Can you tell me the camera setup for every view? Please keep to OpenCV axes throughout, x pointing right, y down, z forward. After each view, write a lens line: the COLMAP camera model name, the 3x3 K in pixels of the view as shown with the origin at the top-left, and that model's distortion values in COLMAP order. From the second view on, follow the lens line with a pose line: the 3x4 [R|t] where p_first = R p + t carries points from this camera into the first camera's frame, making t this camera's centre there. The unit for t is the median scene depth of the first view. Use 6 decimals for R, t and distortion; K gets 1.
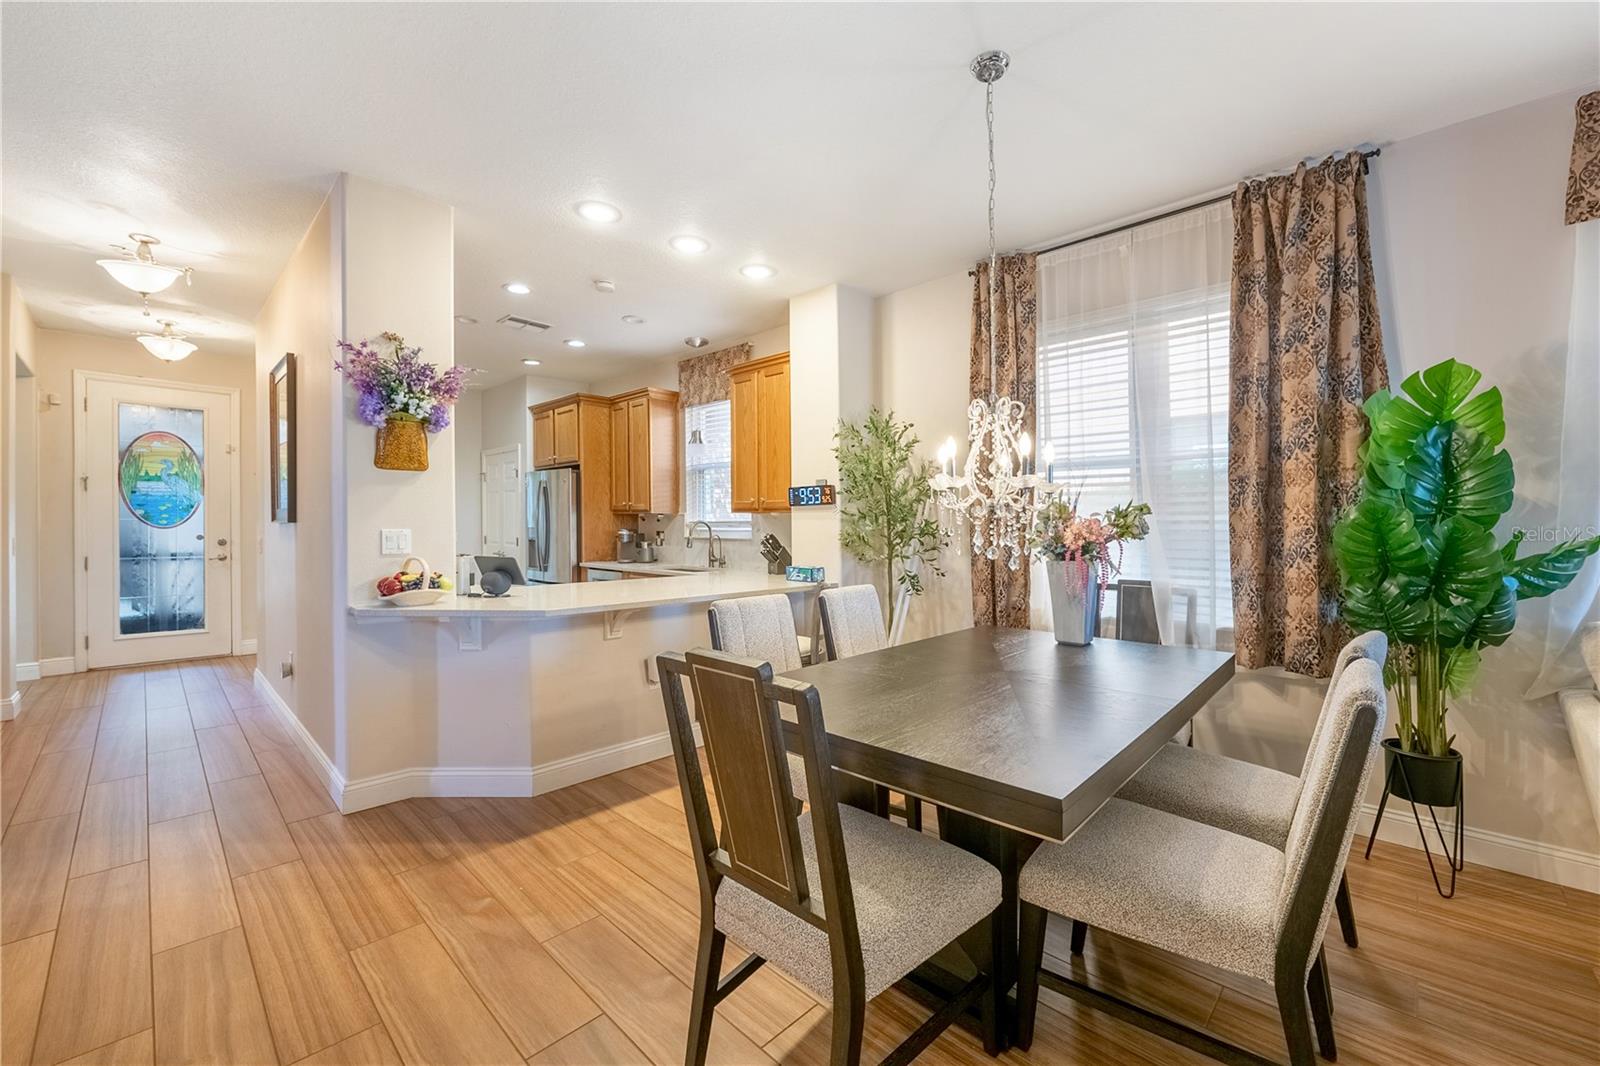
lens RADIAL K [[645.9, 0, 819.6], [0, 645.9, 529.4], [0, 0, 1]] dist [-0.002414, -0.002781]
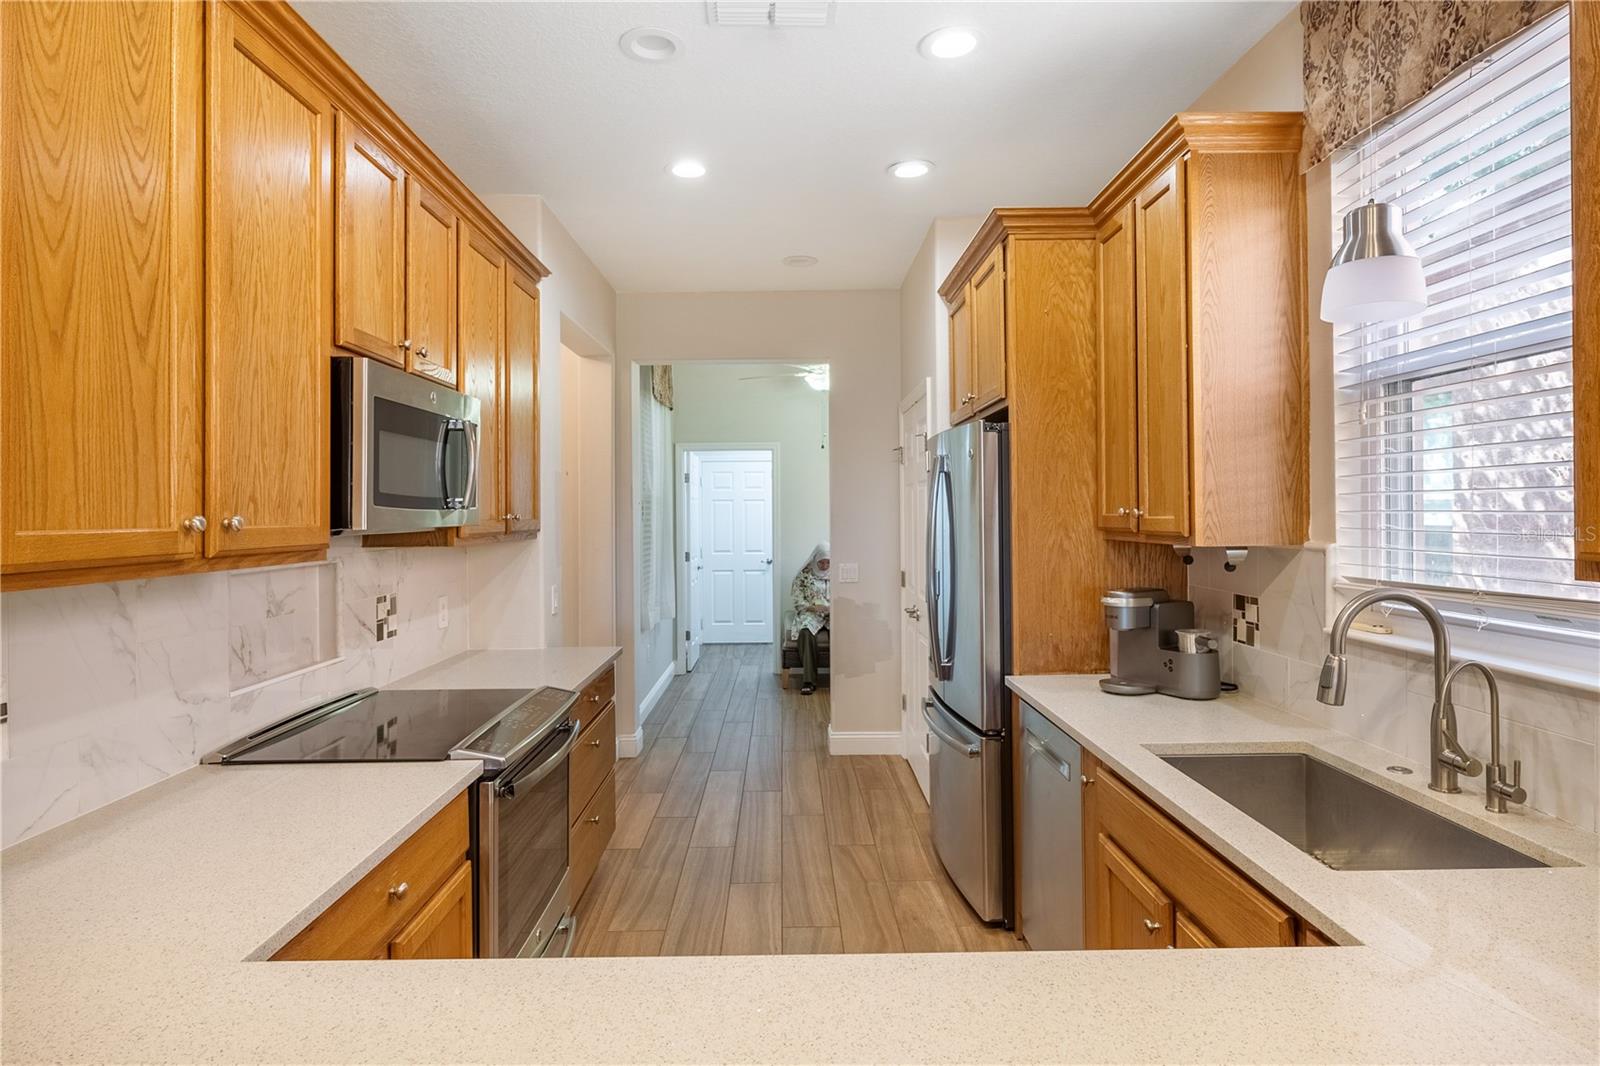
lens RADIAL K [[883.4, 0, 802.2], [0, 883.4, 536.3], [0, 0, 1]] dist [-0.002724, -0.000855]
pose [[0.698214, 0.006116, -0.715863, -0.120333], [0.015403, 0.999604, 0.023563, -0.051817], [0.715723, -0.027479, 0.697844, 0.723127]]
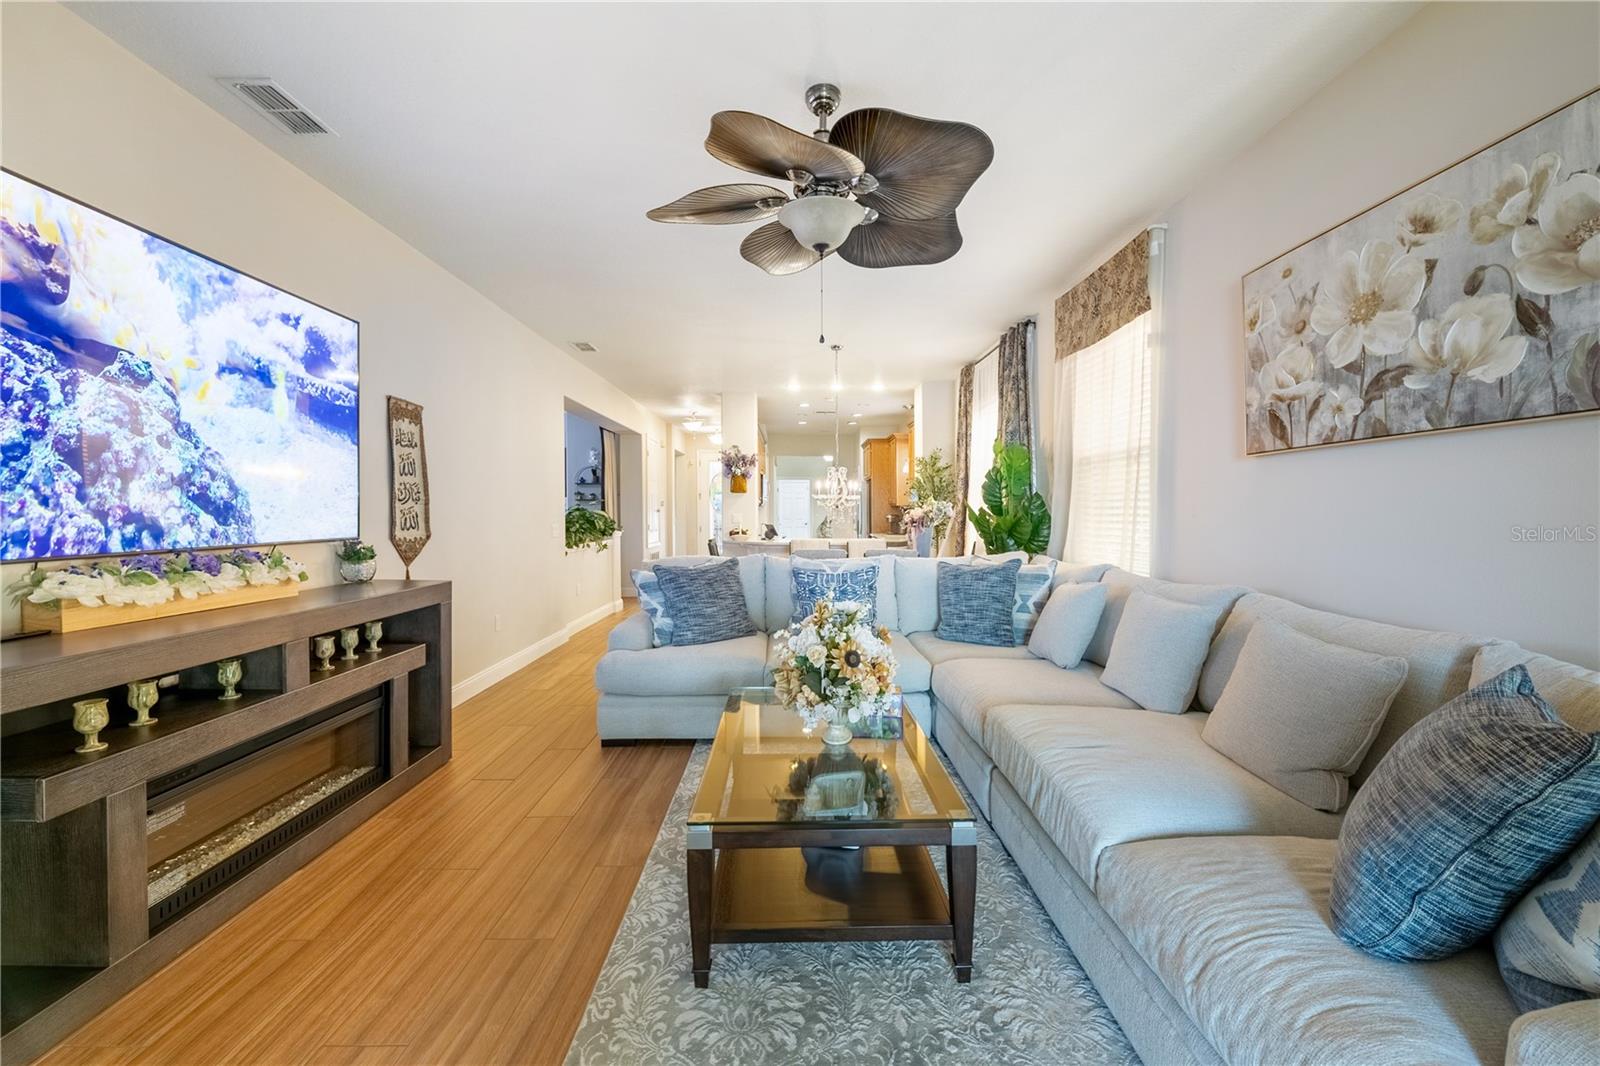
lens RADIAL K [[645.9, 0, 803.2], [0, 645.9, 531.7], [0, 0, 1]] dist [-0.002414, -0.002781]
pose [[0.695359, 0.015945, -0.718486, 1.010491], [0.001794, 0.999712, 0.023923, 0.006975], [0.718661, -0.017924, 0.695130, -0.488534]]
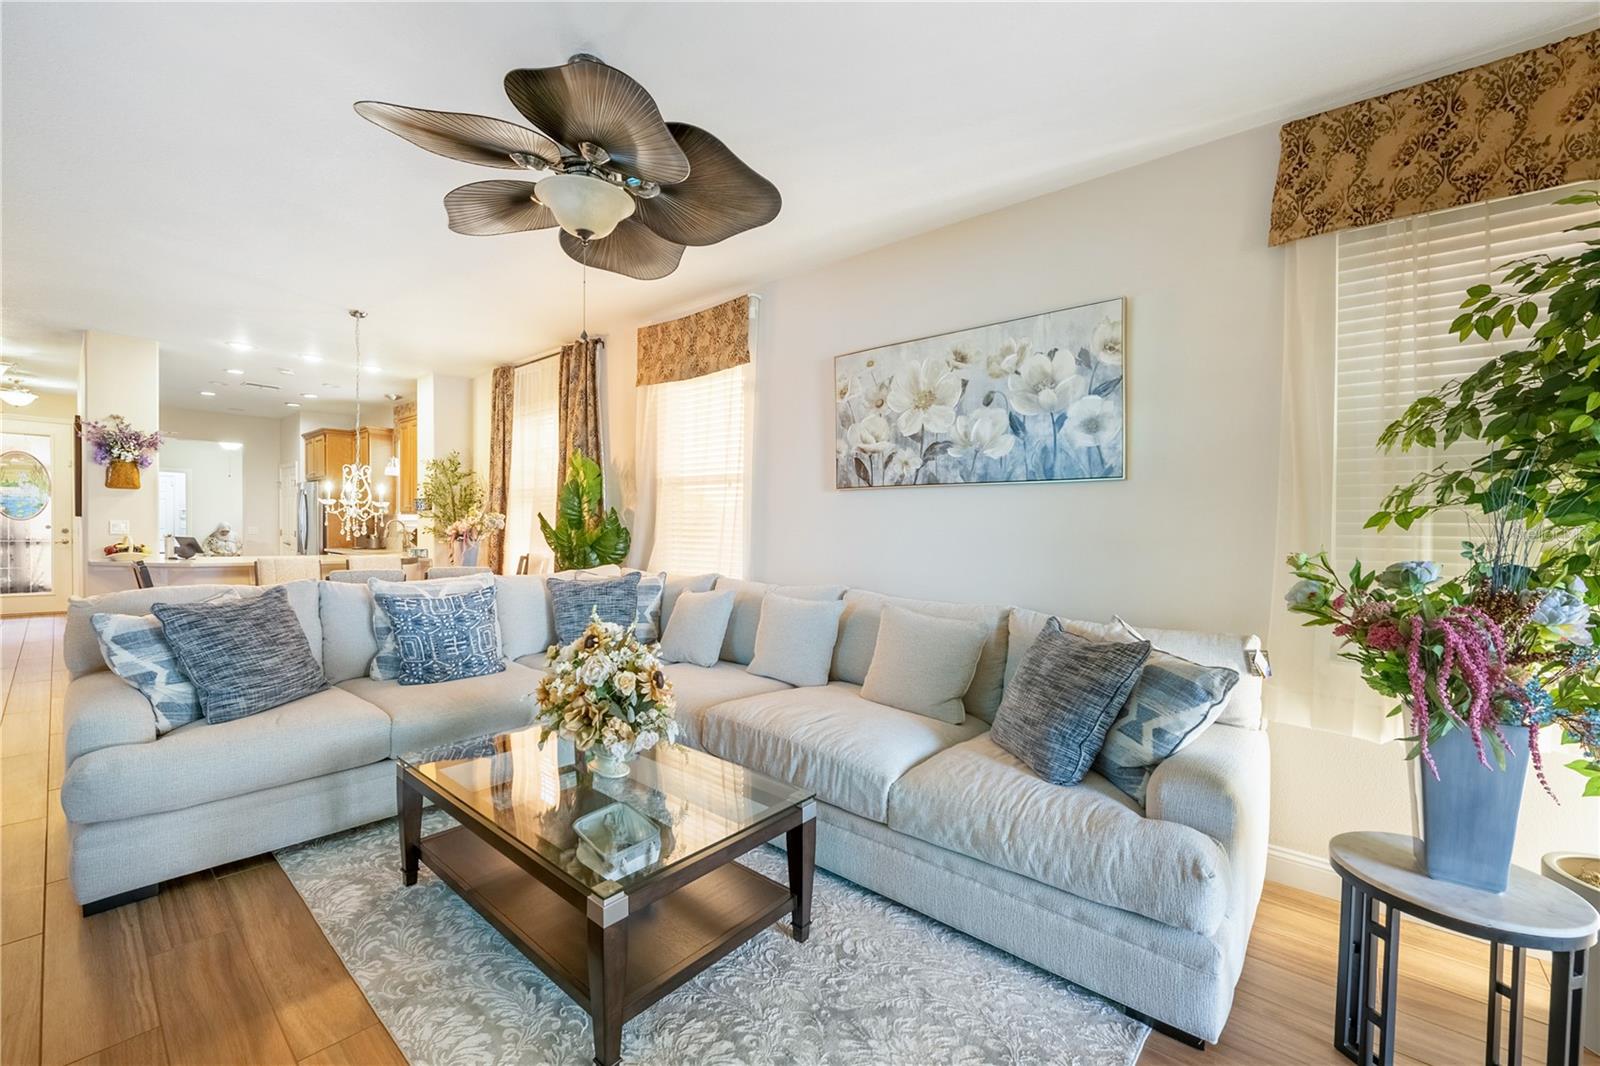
lens RADIAL K [[645.9, 0, 796.5], [0, 645.9, 544.3], [0, 0, 1]] dist [-0.002414, -0.002781]
pose [[0.999140, 0.009755, 0.040307, 0.779017], [-0.010654, 0.999698, 0.022148, 0.003833], [-0.040079, -0.022558, 0.998942, -0.592934]]
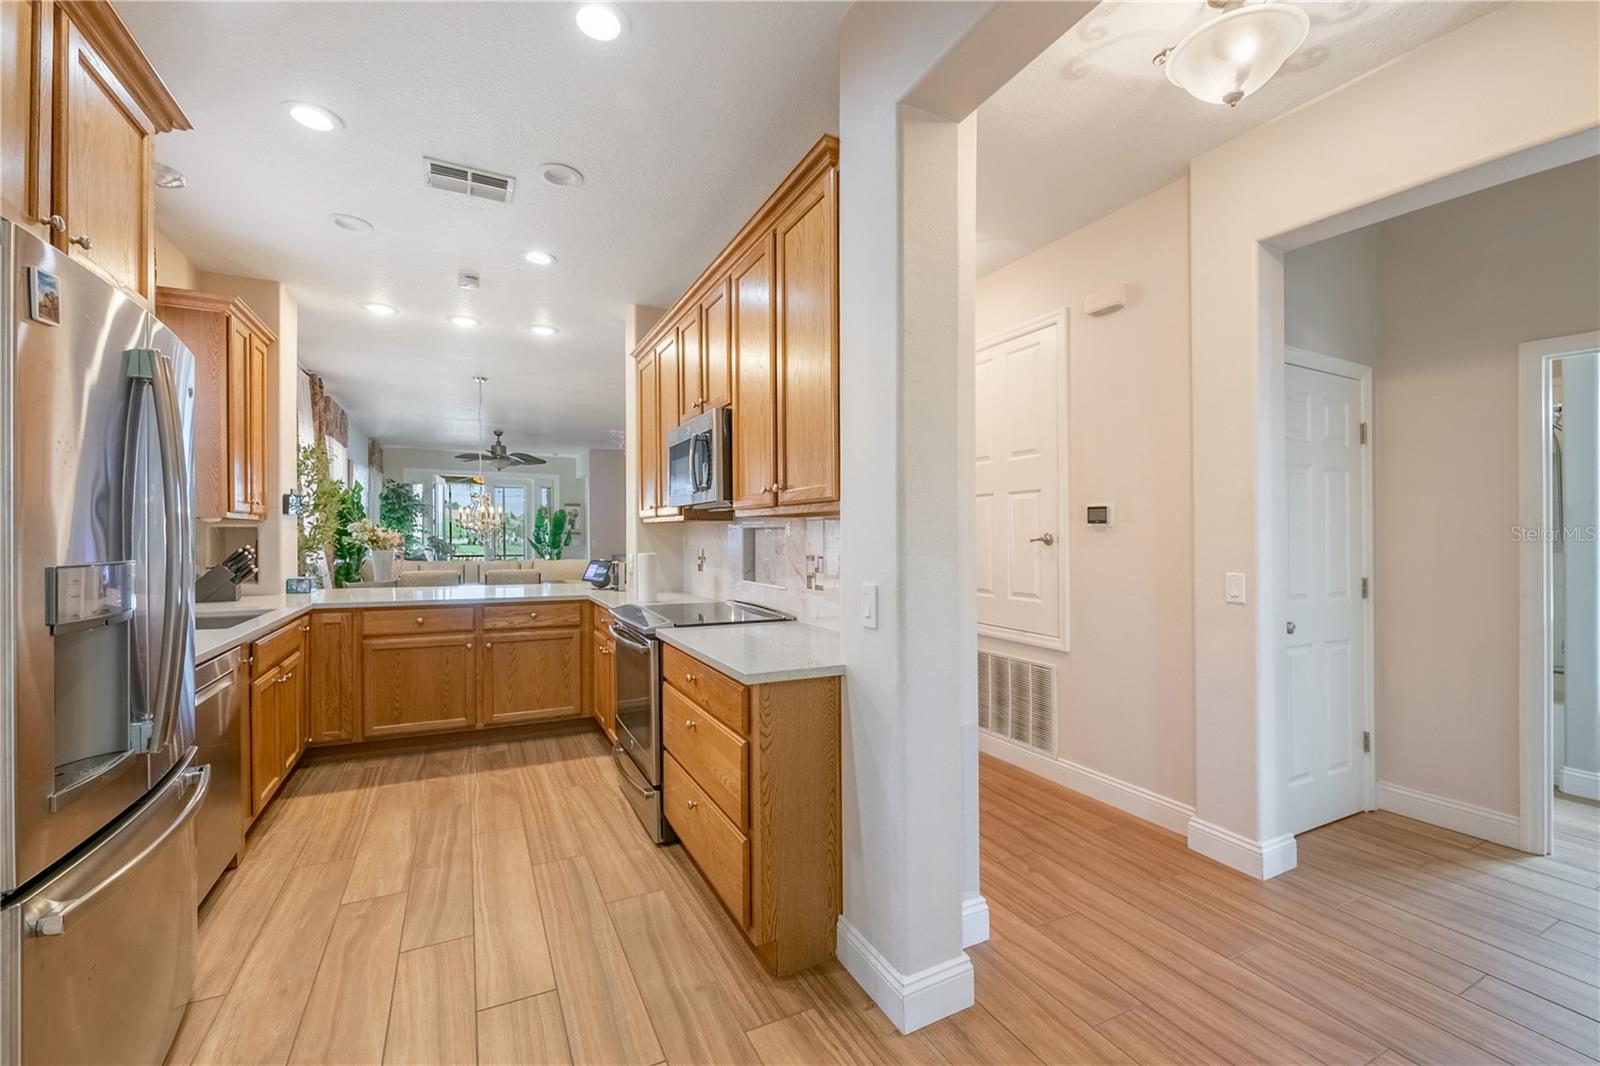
lens RADIAL K [[645.9, 0, 818.8], [0, 645.9, 552.1], [0, 0, 1]] dist [-0.002414, -0.002781]
pose [[-0.949130, -0.022599, 0.314071, -1.054023], [-0.013645, 0.999436, 0.030677, -0.019794], [-0.314587, 0.024831, -0.948904, 1.591966]]
